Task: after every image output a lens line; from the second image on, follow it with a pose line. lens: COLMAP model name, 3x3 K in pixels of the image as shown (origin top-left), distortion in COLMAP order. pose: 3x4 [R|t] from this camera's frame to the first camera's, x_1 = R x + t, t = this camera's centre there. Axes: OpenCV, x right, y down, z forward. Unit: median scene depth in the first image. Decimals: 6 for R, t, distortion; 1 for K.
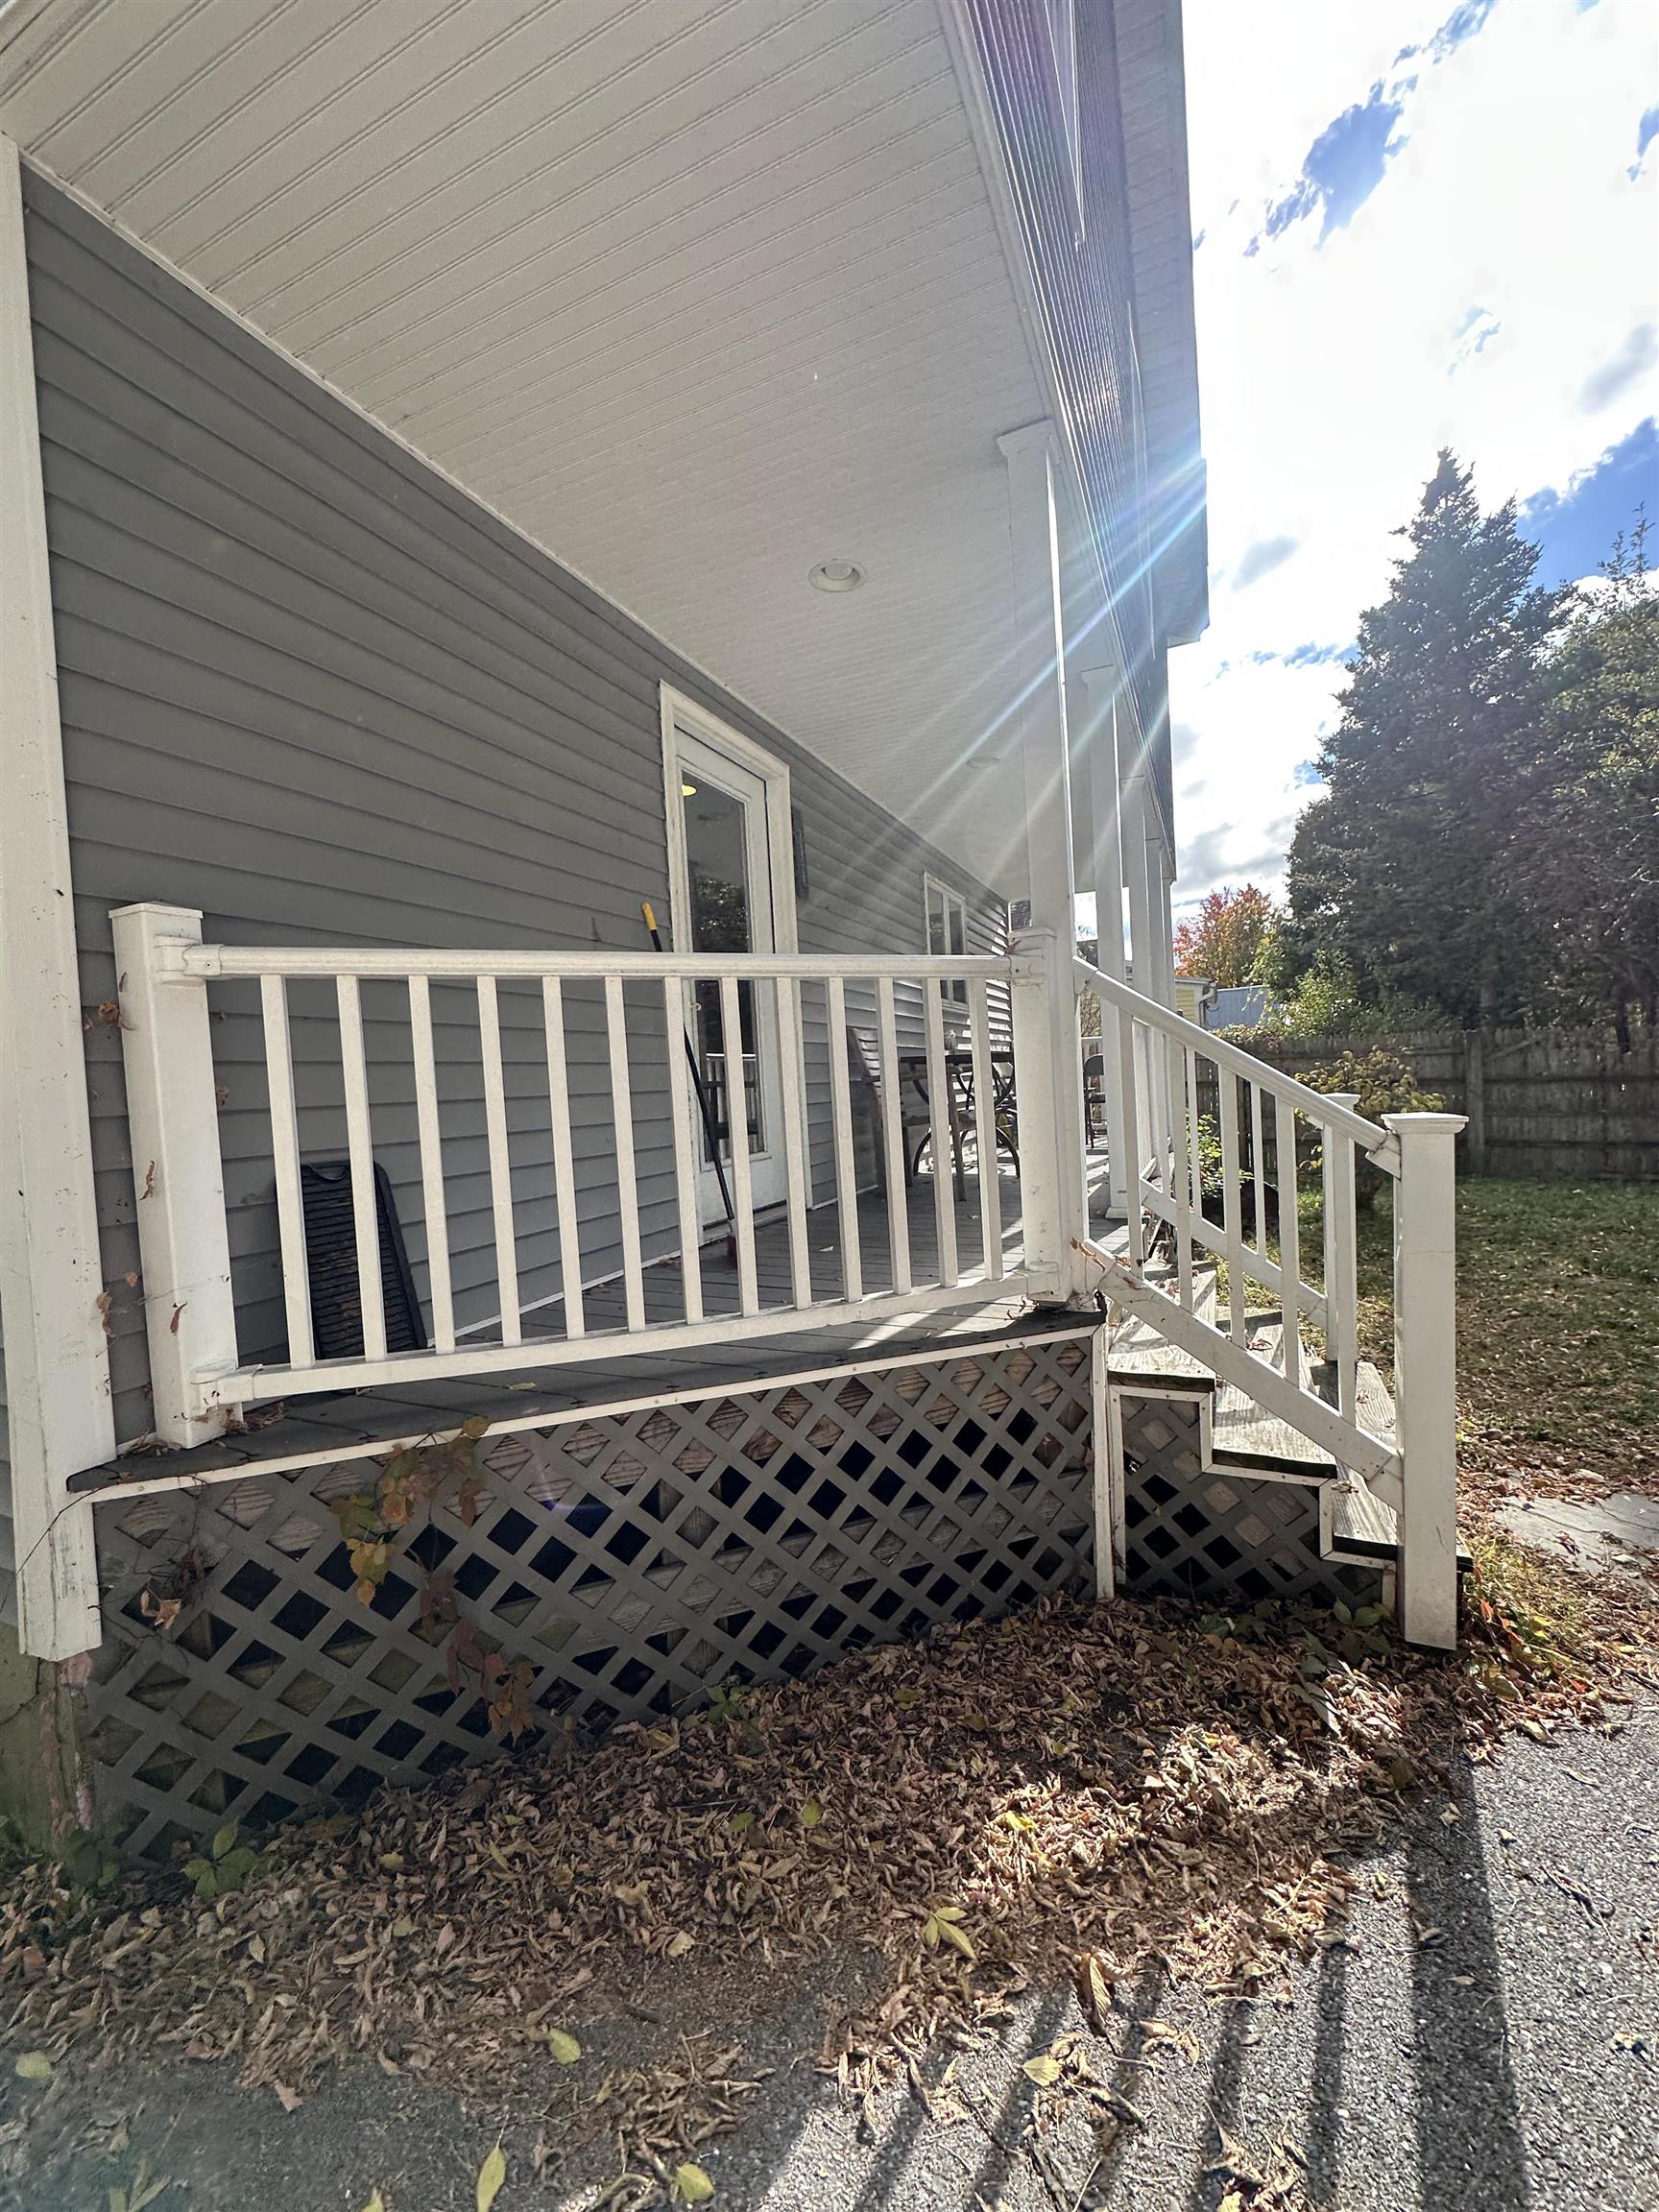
lens RADIAL K [[880.3, 0, 840.9], [0, 880.3, 1116.1], [0, 0, 1]] dist [-0.003673, 0.000533]
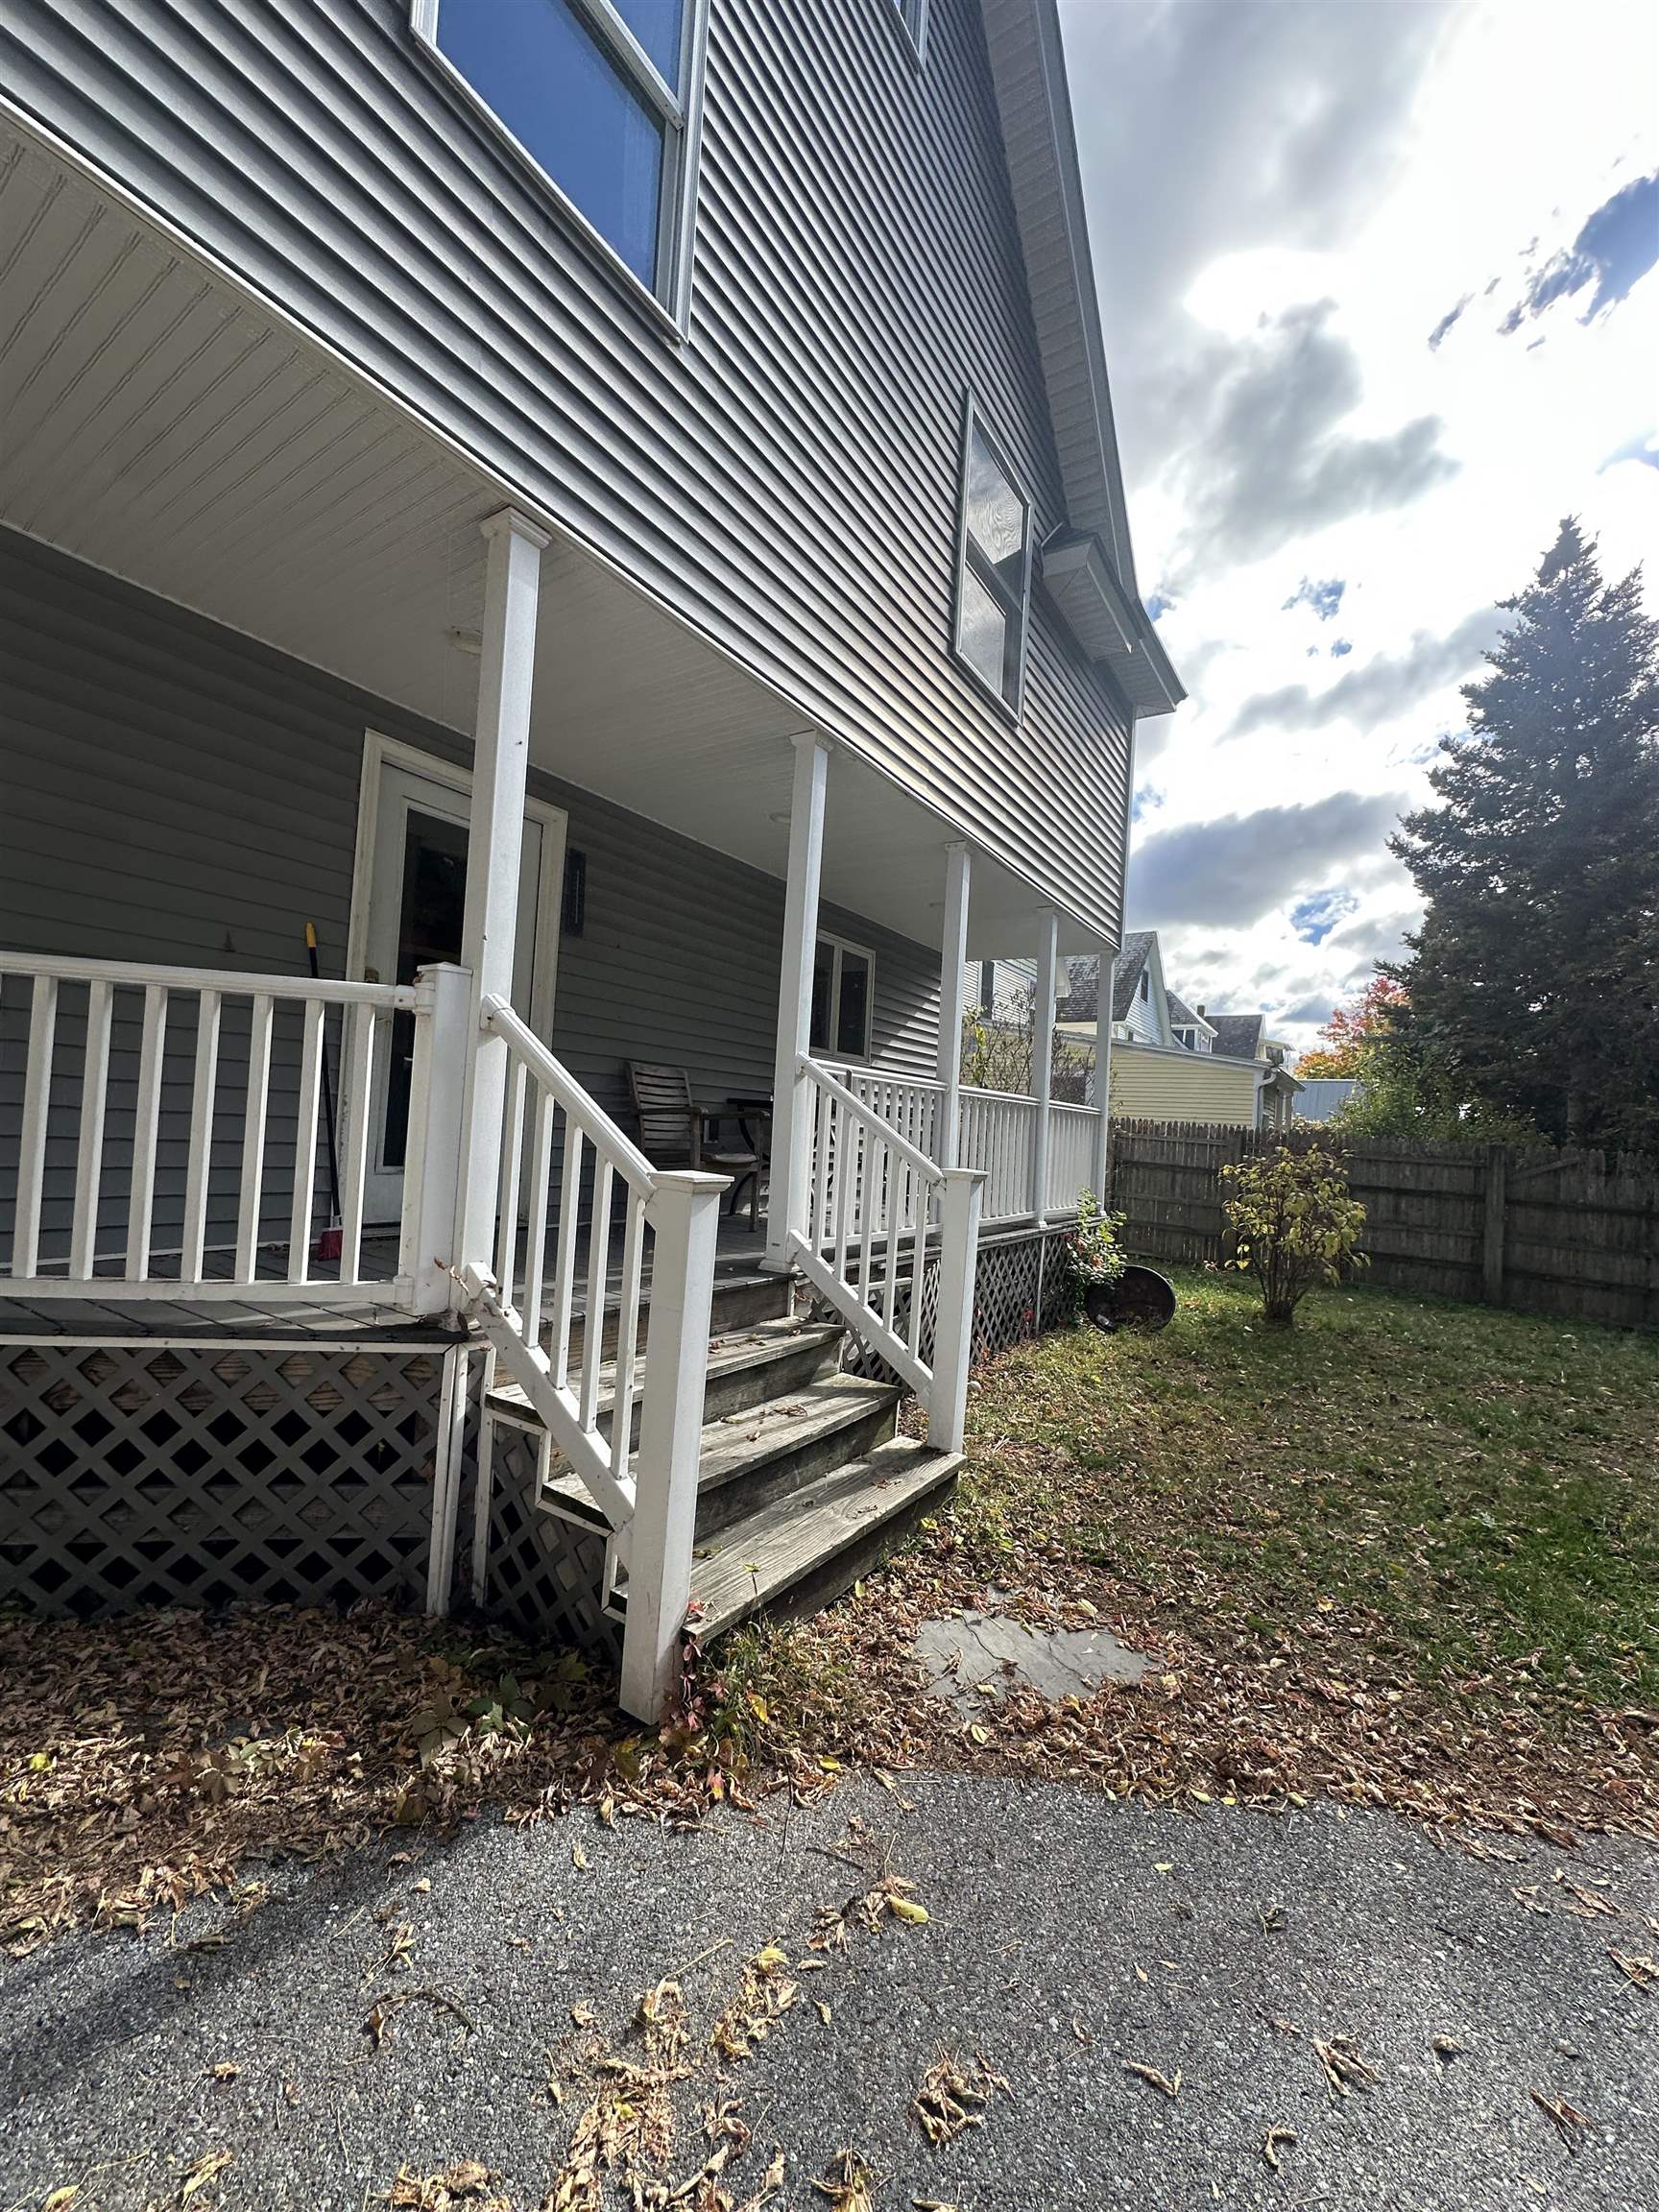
lens RADIAL K [[880.3, 0, 845.7], [0, 880.3, 1121.8], [0, 0, 1]] dist [-0.003673, 0.000533]
pose [[0.979417, 0.094605, -0.178306, 0.877194], [-0.105262, 0.993123, -0.051261, -0.018360], [0.172230, 0.068975, 0.982639, 0.038180]]
